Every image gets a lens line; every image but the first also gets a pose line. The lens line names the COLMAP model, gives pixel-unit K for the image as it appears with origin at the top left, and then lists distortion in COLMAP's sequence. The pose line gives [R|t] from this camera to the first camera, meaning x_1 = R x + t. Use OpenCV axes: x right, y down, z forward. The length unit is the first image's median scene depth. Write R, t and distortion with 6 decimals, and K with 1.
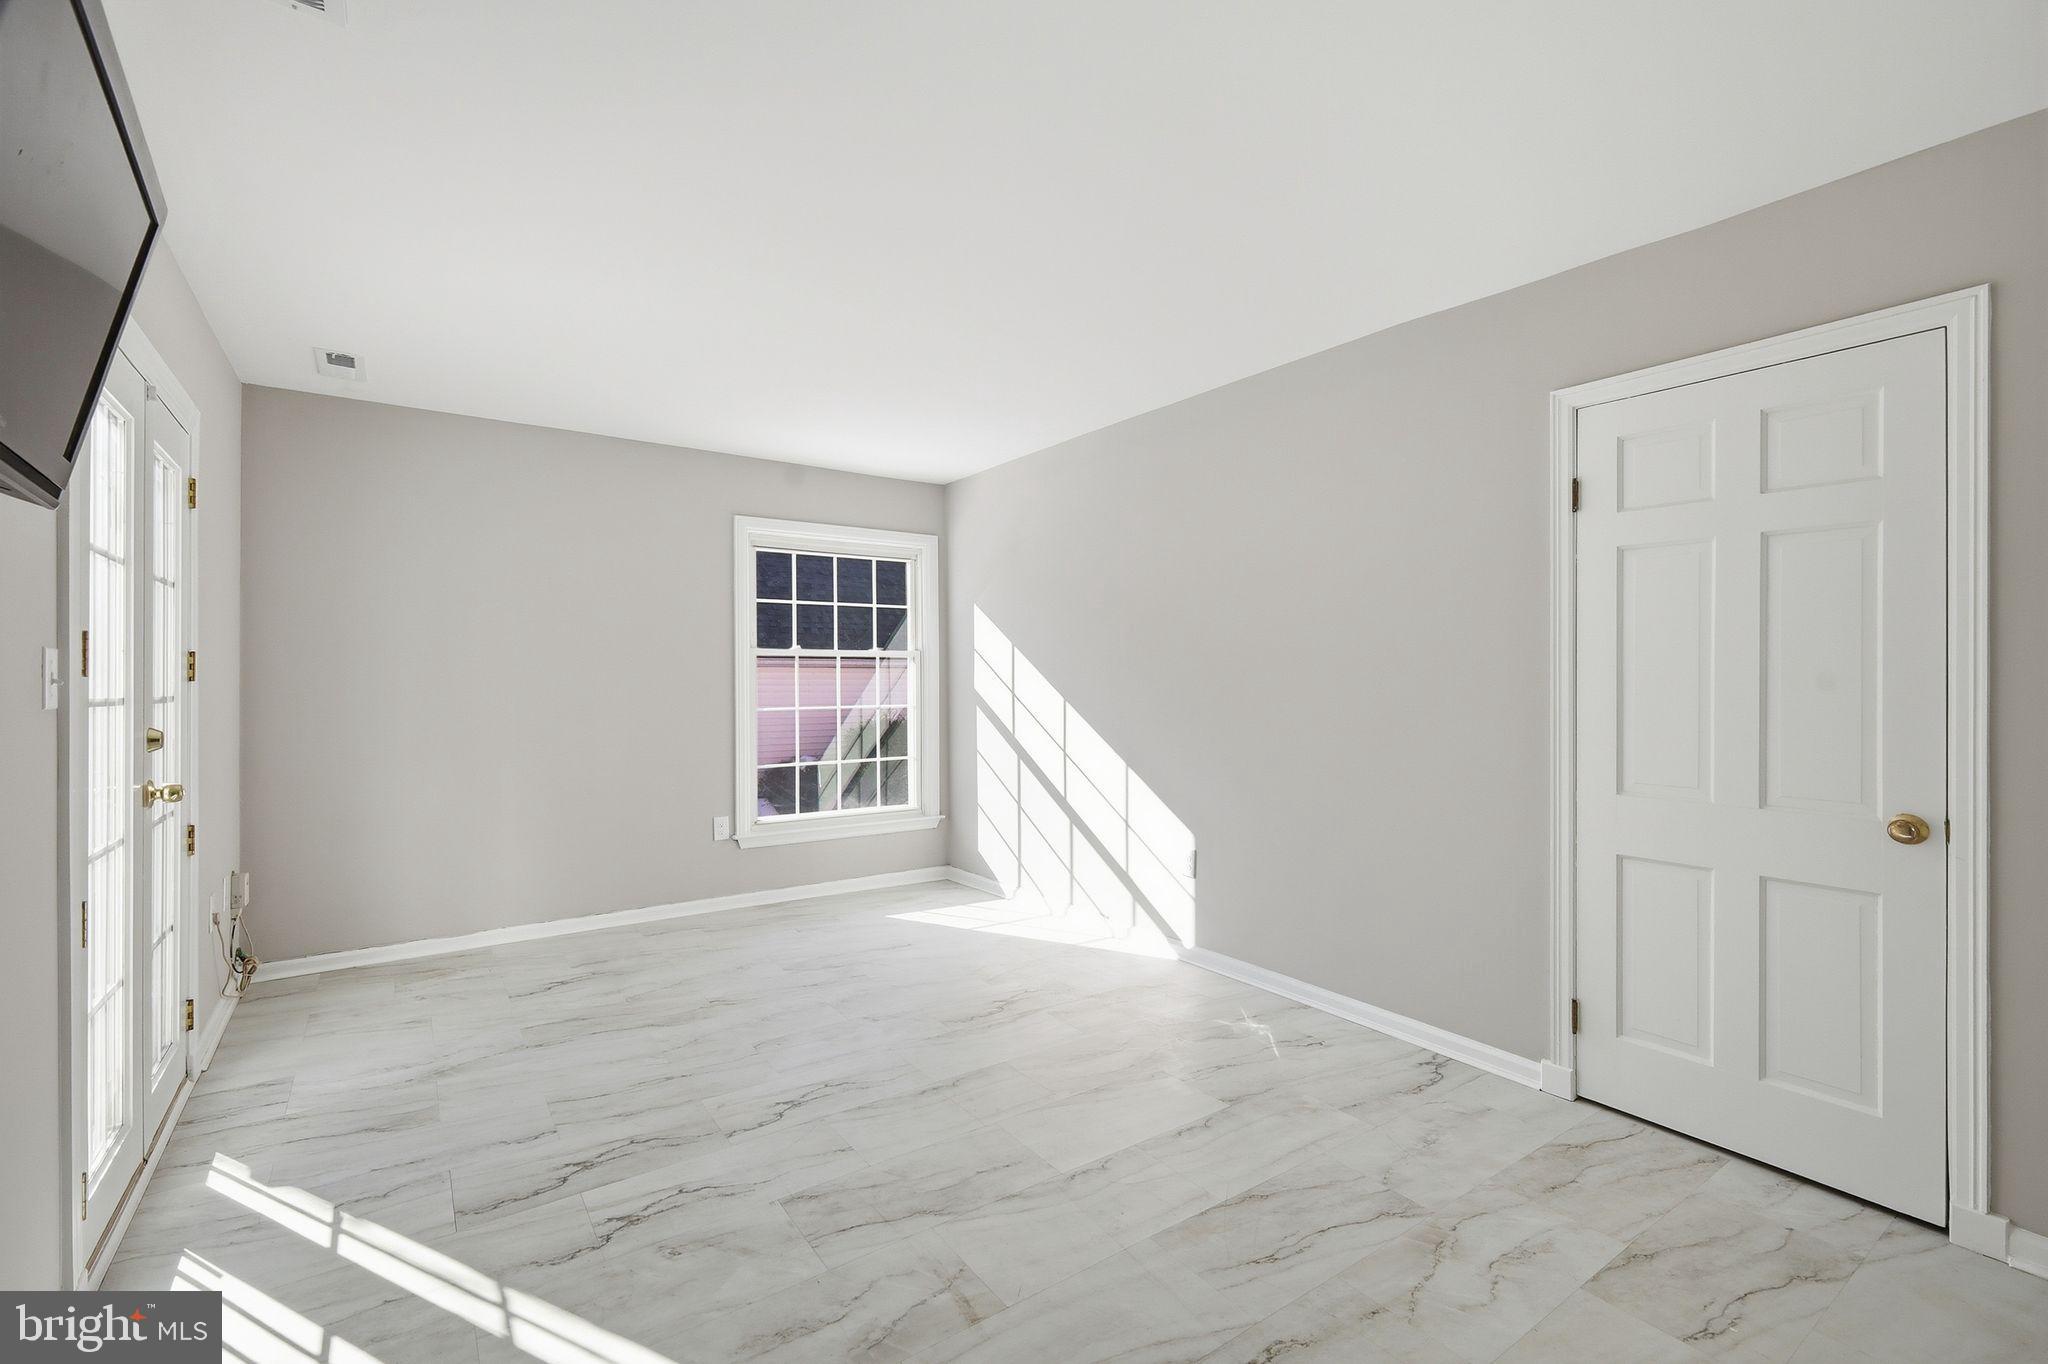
lens RADIAL K [[893.7, 0, 1026.5], [0, 893.7, 679.8], [0, 0, 1]] dist [0.003996, 0.000851]
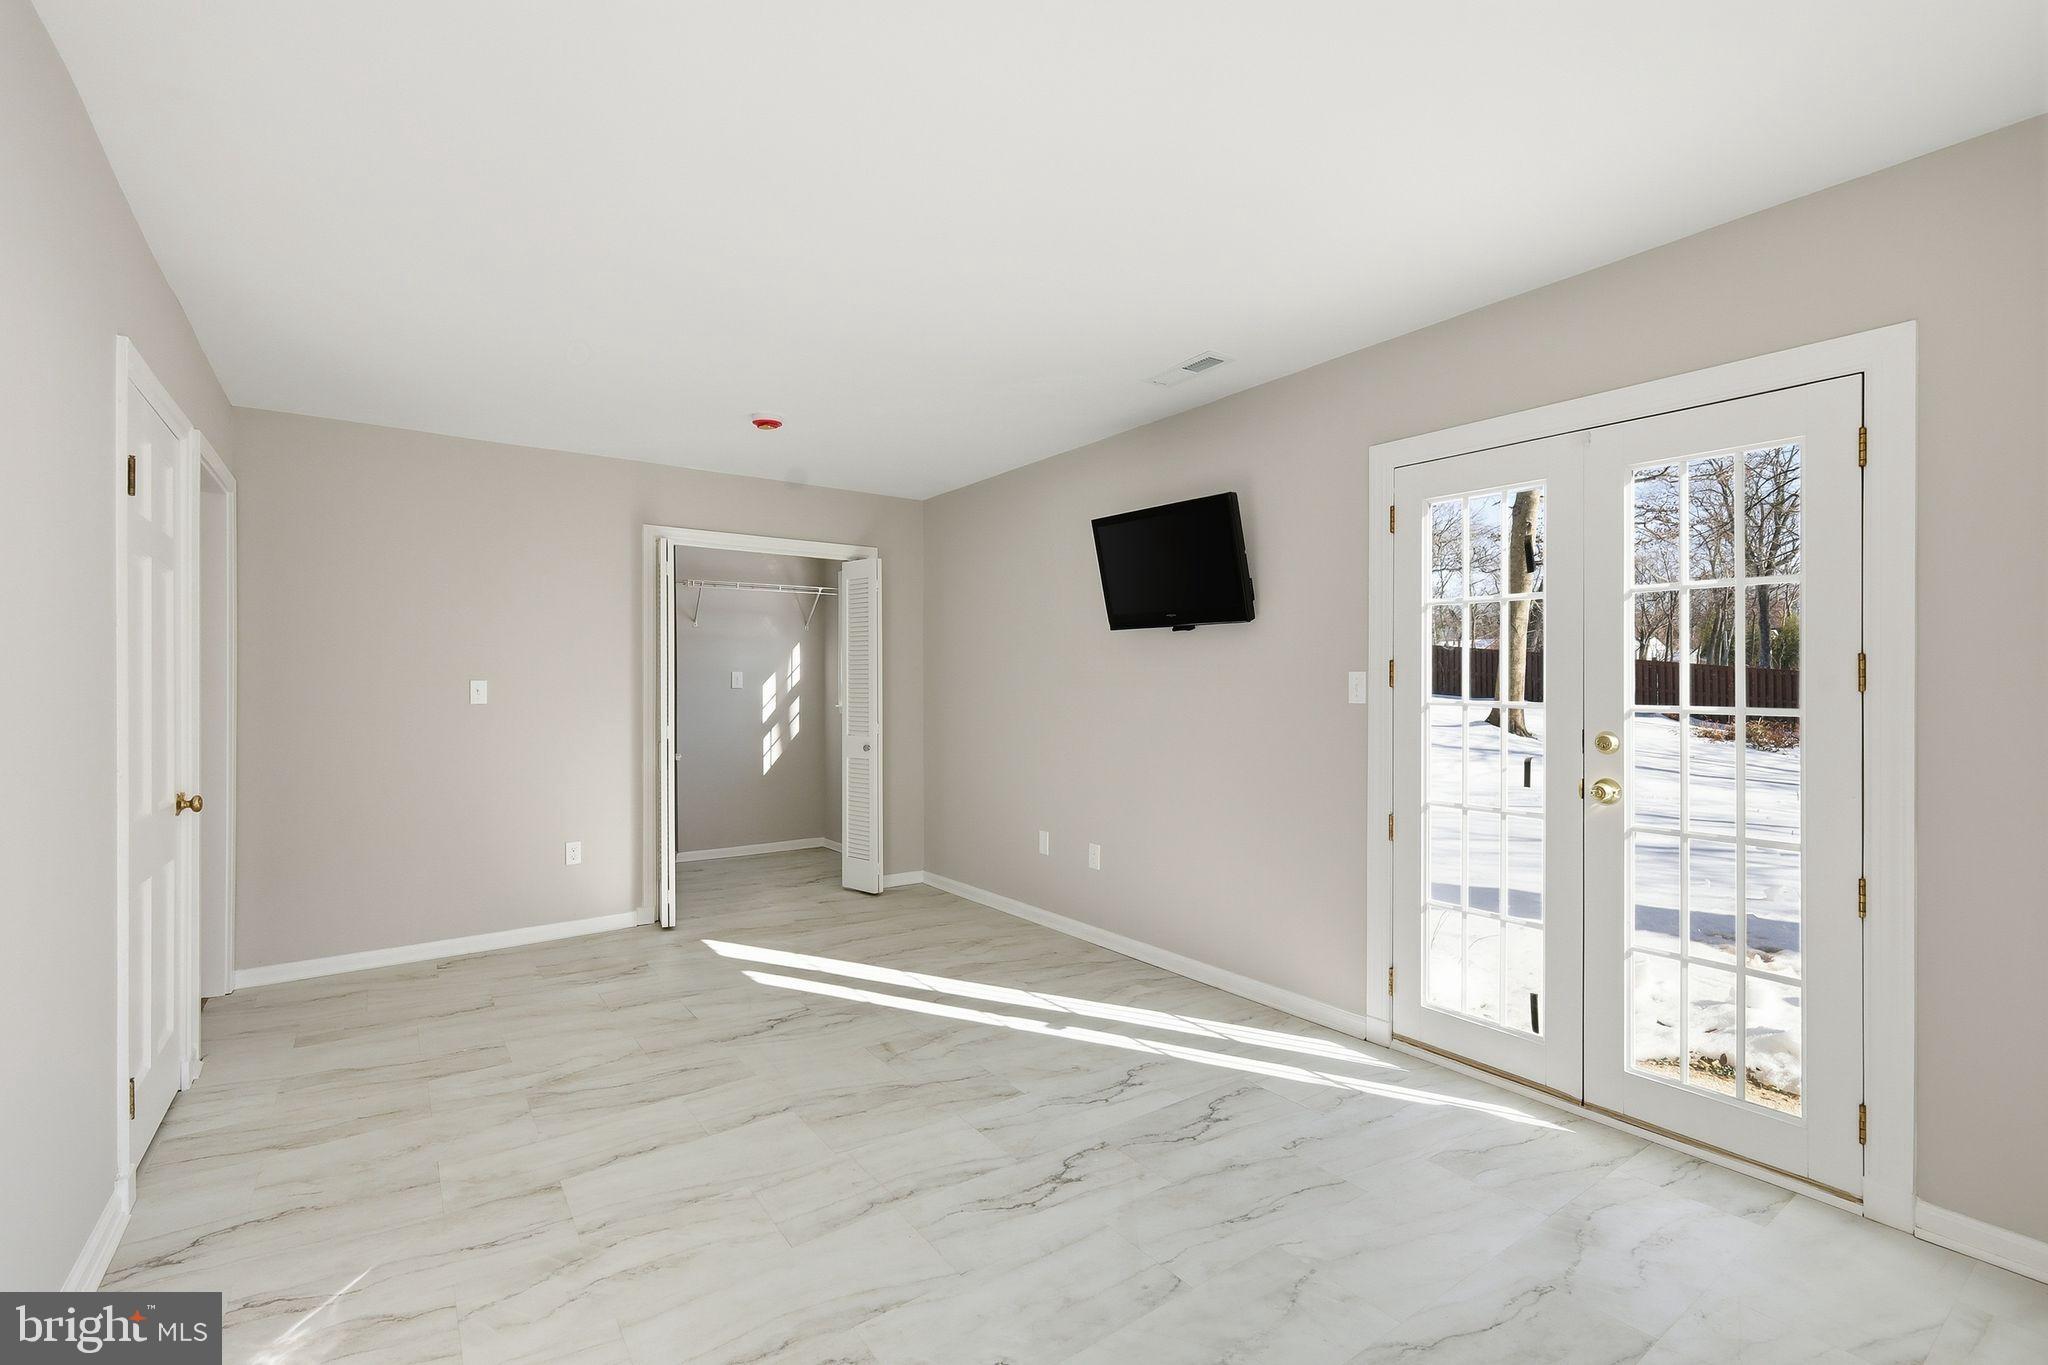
lens RADIAL K [[893.7, 0, 1026.5], [0, 893.7, 680.3], [0, 0, 1]] dist [0.003996, 0.000851]
pose [[-0.999956, 0.005584, -0.007557, -0.251414], [0.005631, 0.999965, -0.006134, -0.006589], [0.007522, -0.006176, -0.999953, 2.104626]]
